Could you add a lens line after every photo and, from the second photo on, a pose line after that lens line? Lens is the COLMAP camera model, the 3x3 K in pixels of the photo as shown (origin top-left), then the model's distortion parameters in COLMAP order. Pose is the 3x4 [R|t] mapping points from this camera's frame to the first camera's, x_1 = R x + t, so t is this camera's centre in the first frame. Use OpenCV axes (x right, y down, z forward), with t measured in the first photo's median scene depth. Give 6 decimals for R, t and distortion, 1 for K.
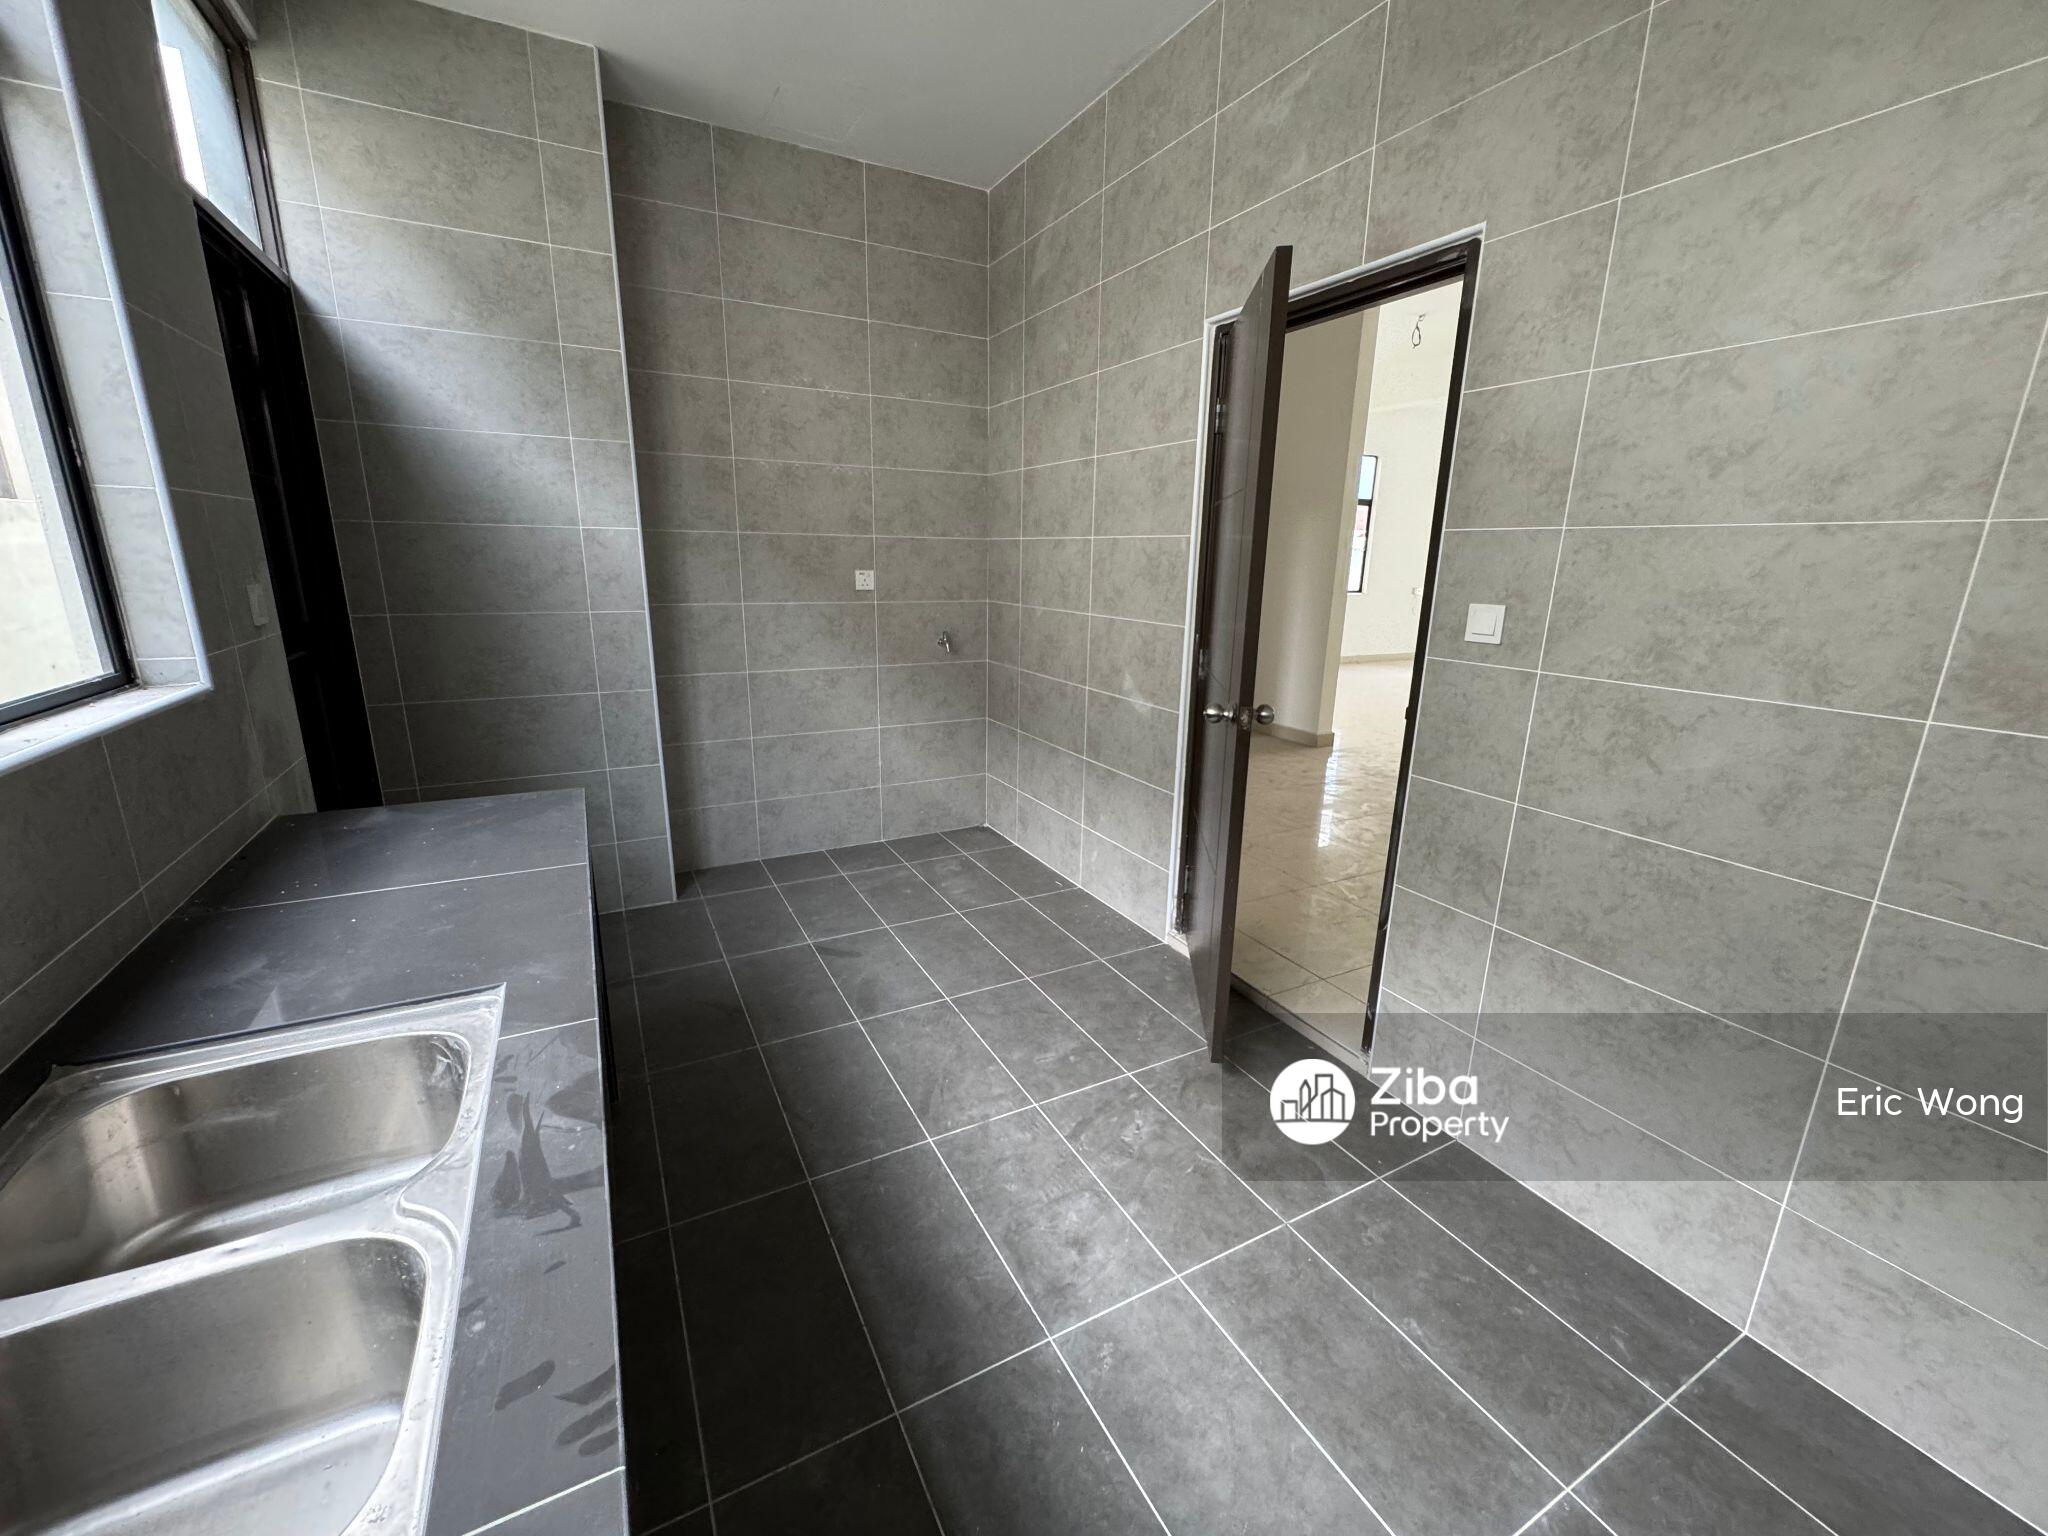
lens RADIAL K [[822.2, 0, 1022.0], [0, 822.2, 768.4], [0, 0, 1]] dist [-0.003060, 0.000107]
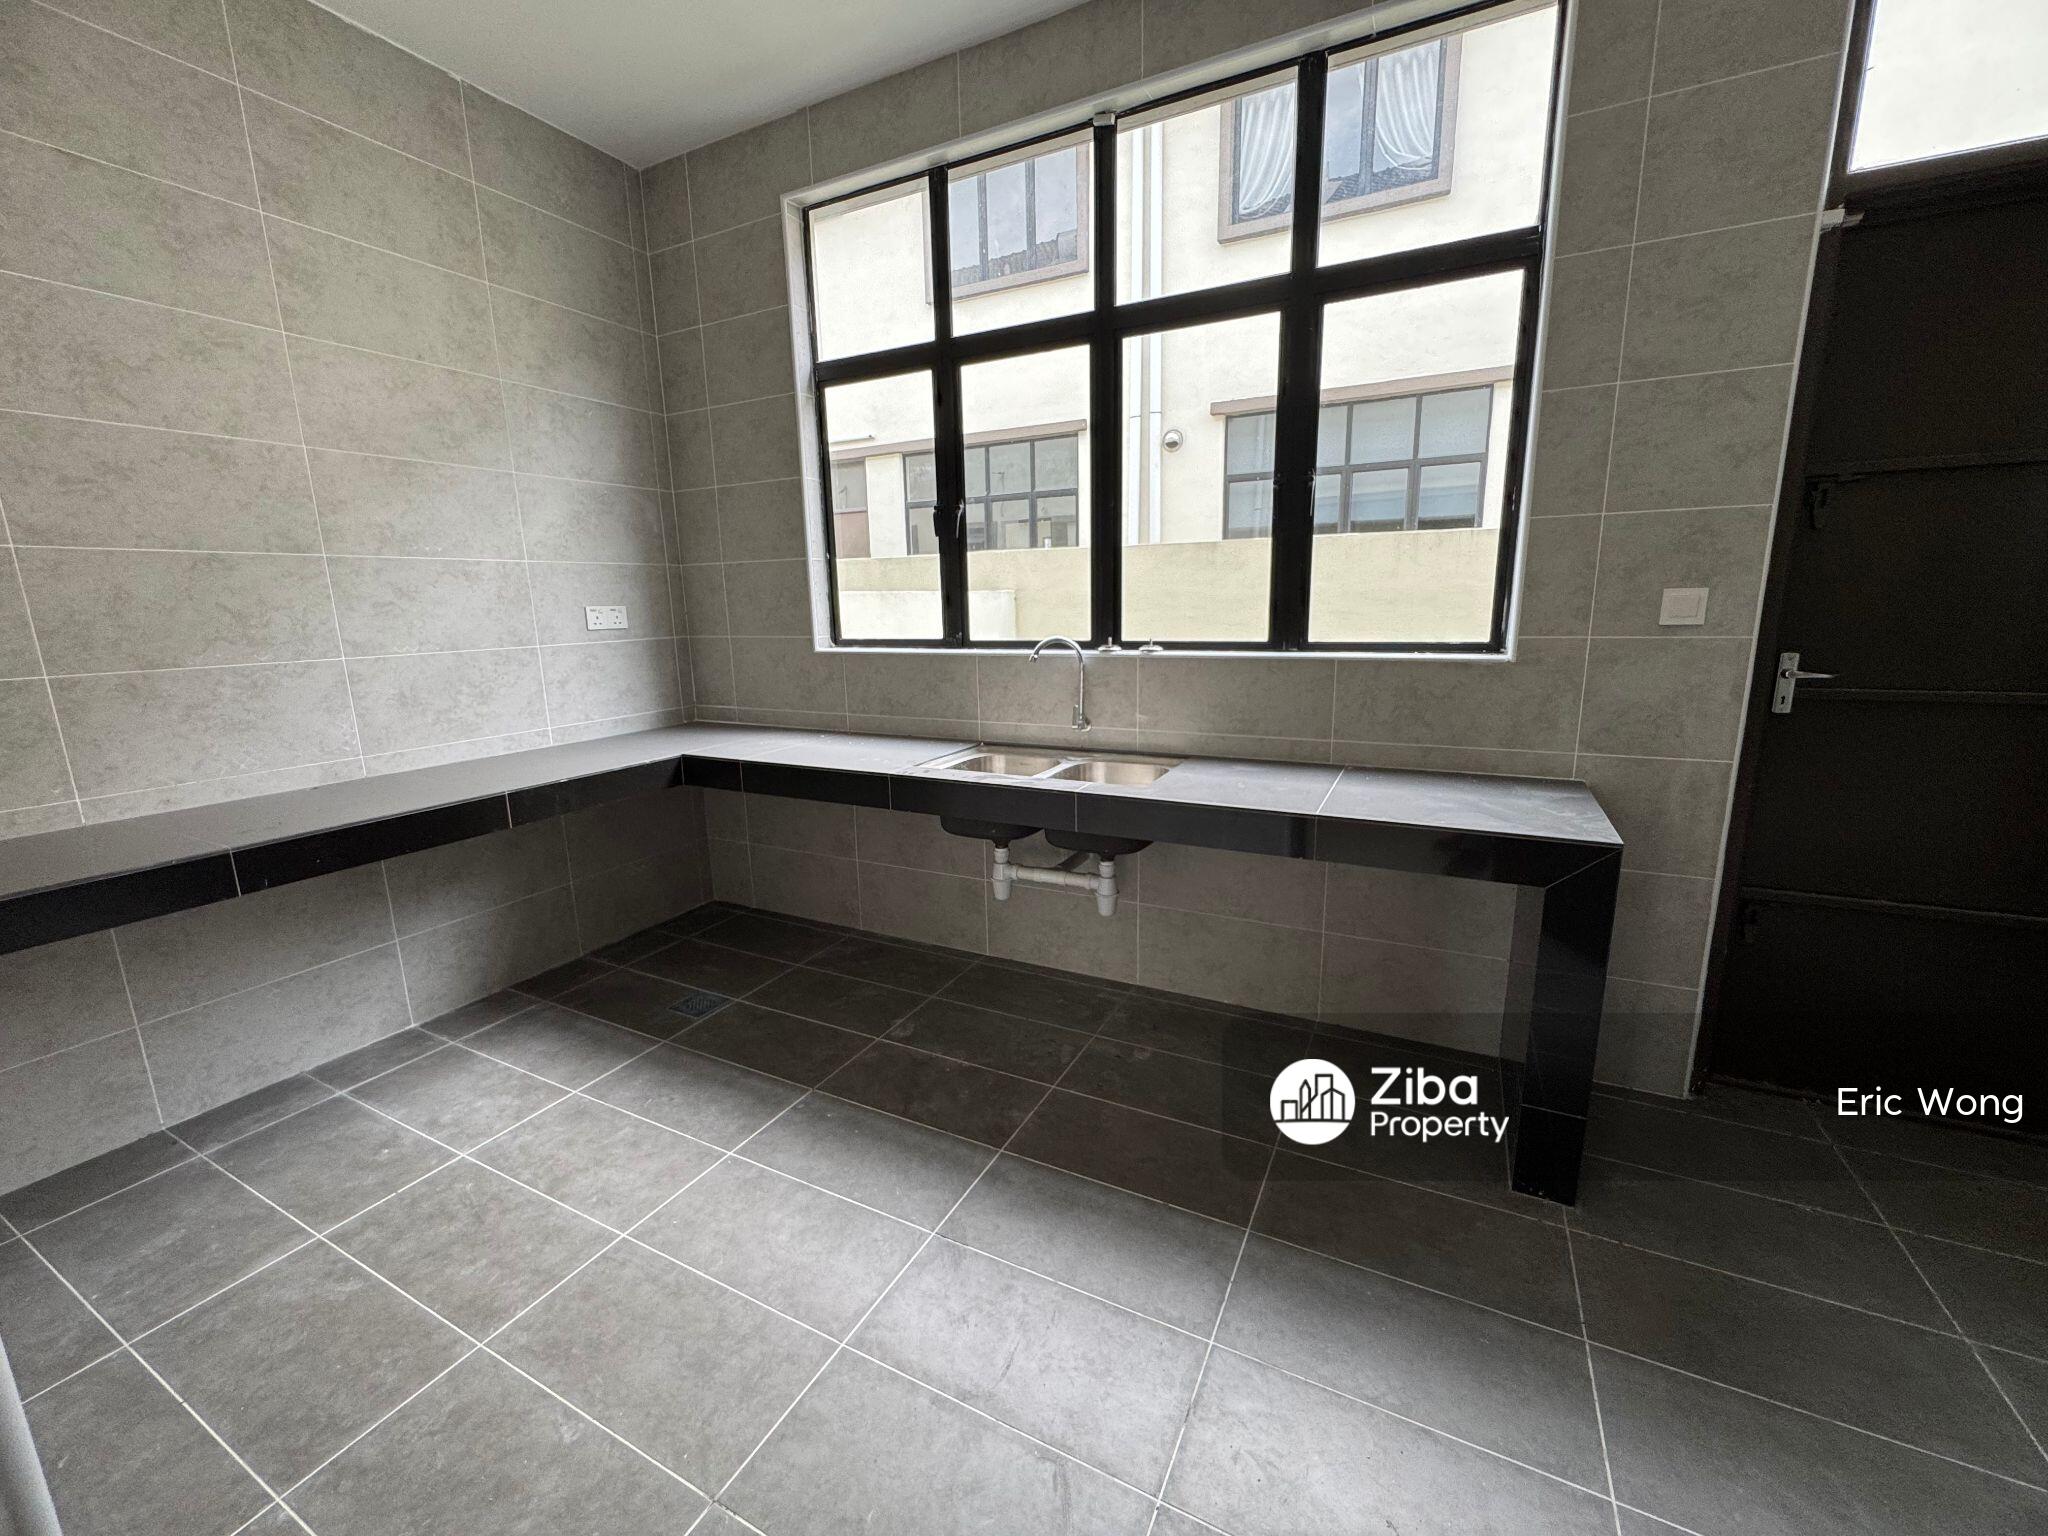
lens RADIAL K [[822.2, 0, 1022.0], [0, 822.2, 768.4], [0, 0, 1]] dist [-0.003060, 0.000107]
pose [[-0.823622, 0.111682, -0.556035, 0.420530], [-0.138246, 0.911311, 0.387816, -0.303473], [0.550032, 0.396283, -0.735136, 1.394909]]
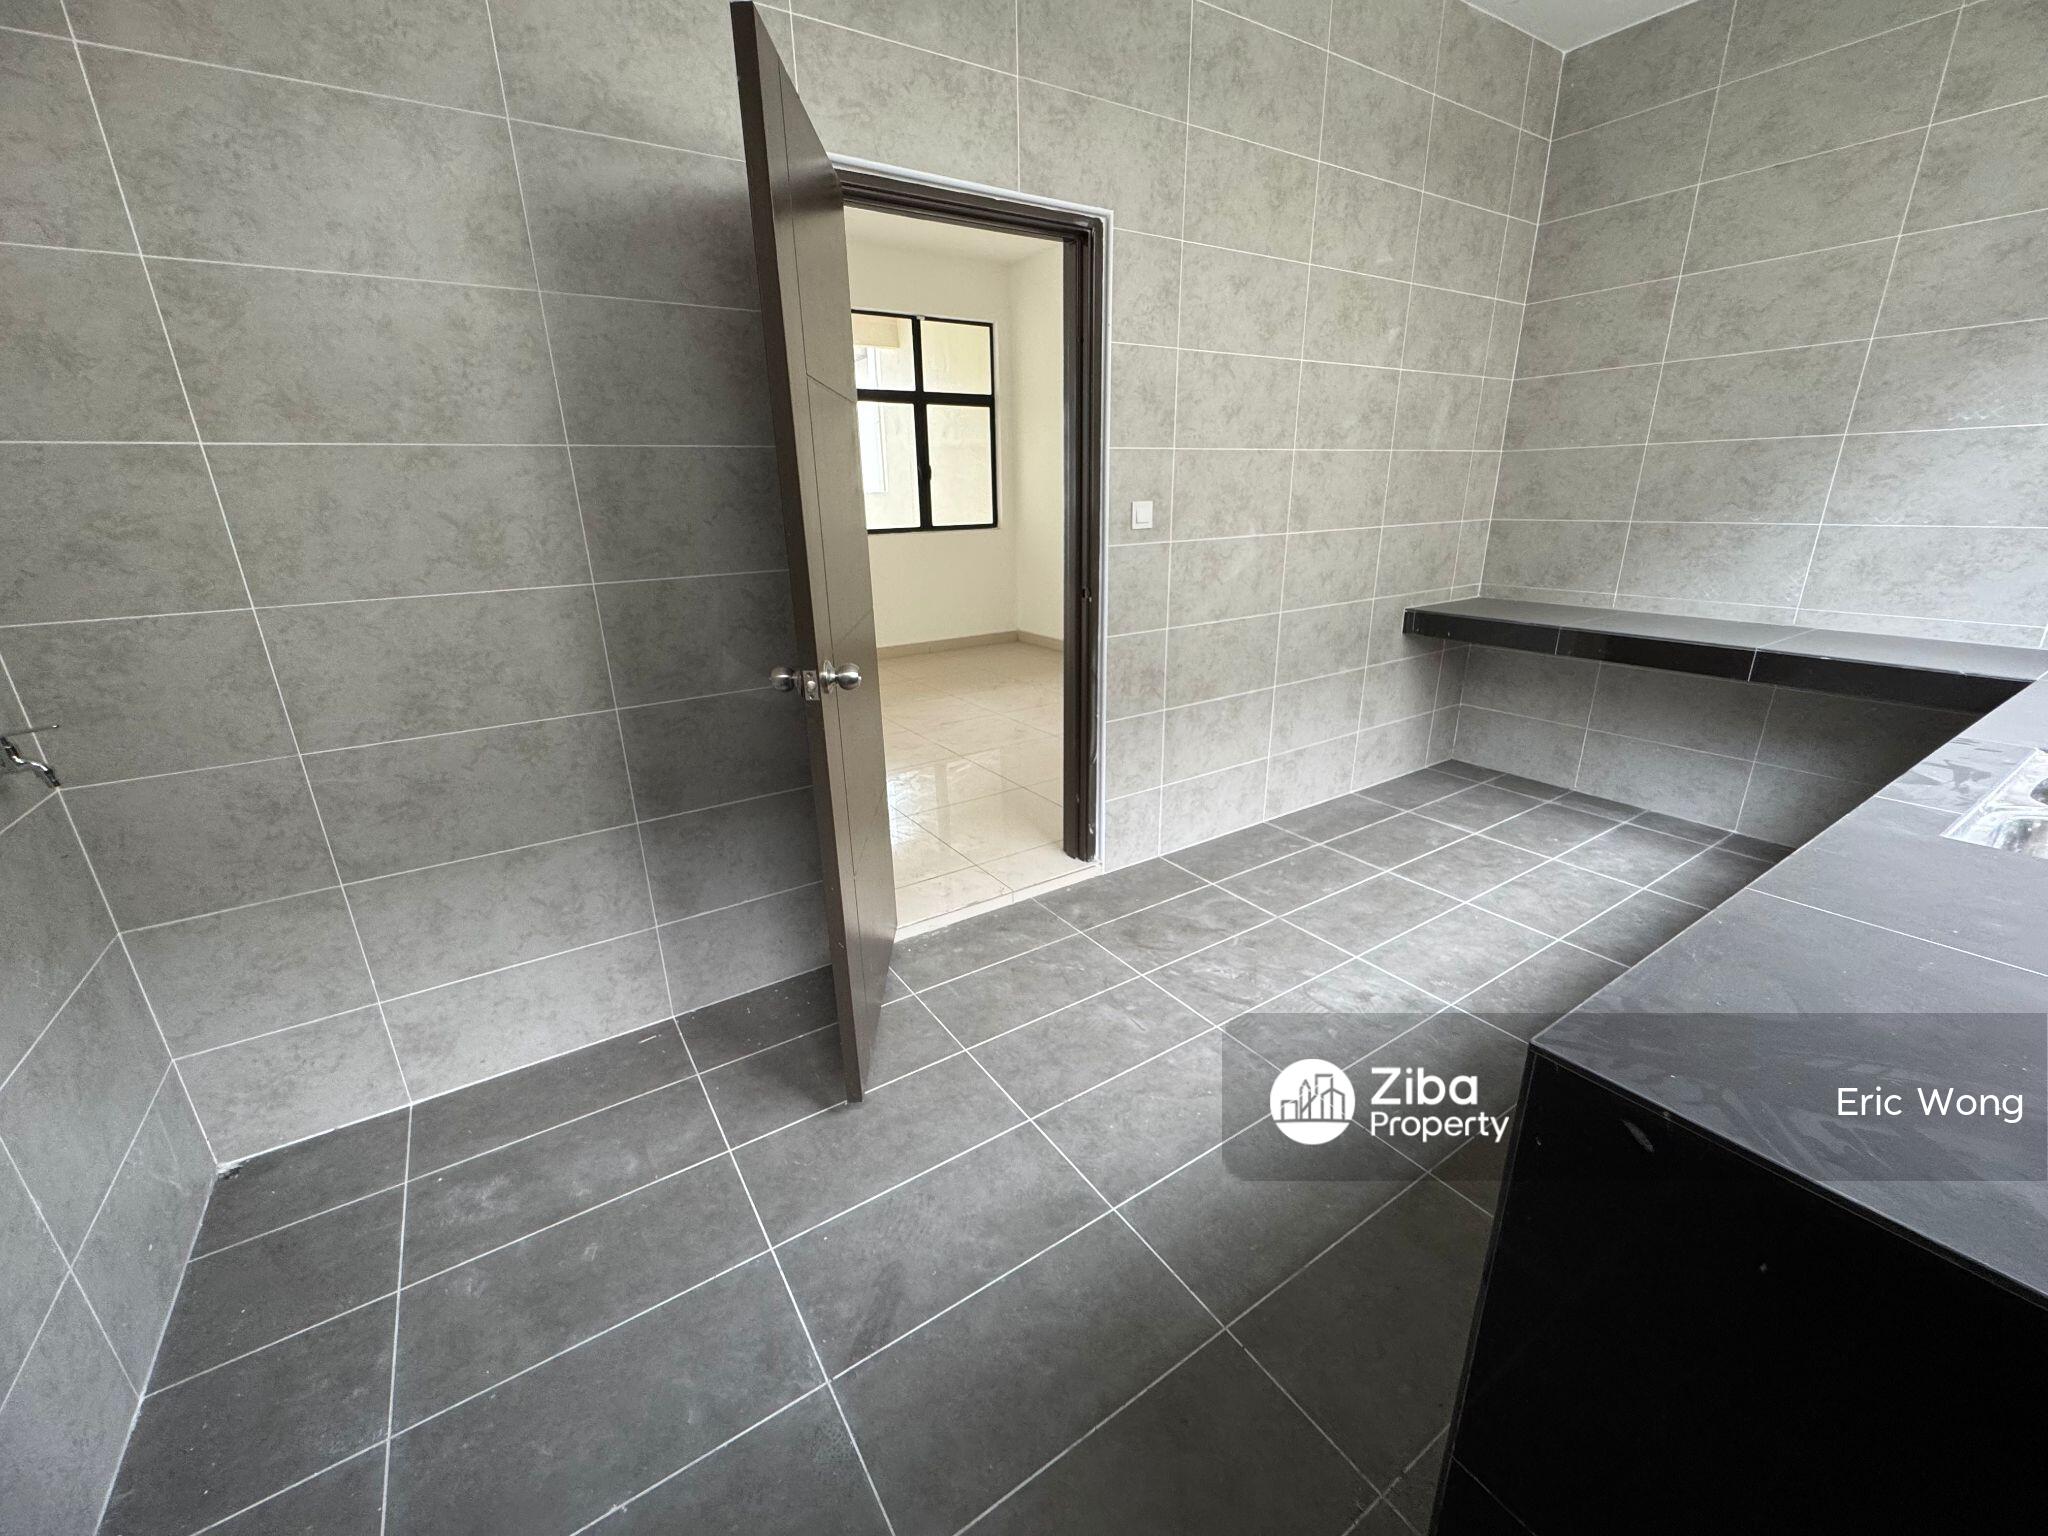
lens RADIAL K [[822.2, 0, 1022.0], [0, 822.2, 768.4], [0, 0, 1]] dist [-0.003060, 0.000107]
pose [[-0.095188, -0.335112, 0.937358, -0.956584], [0.269473, 0.897801, 0.348335, -0.346510], [-0.958292, 0.285750, 0.004843, 1.359409]]
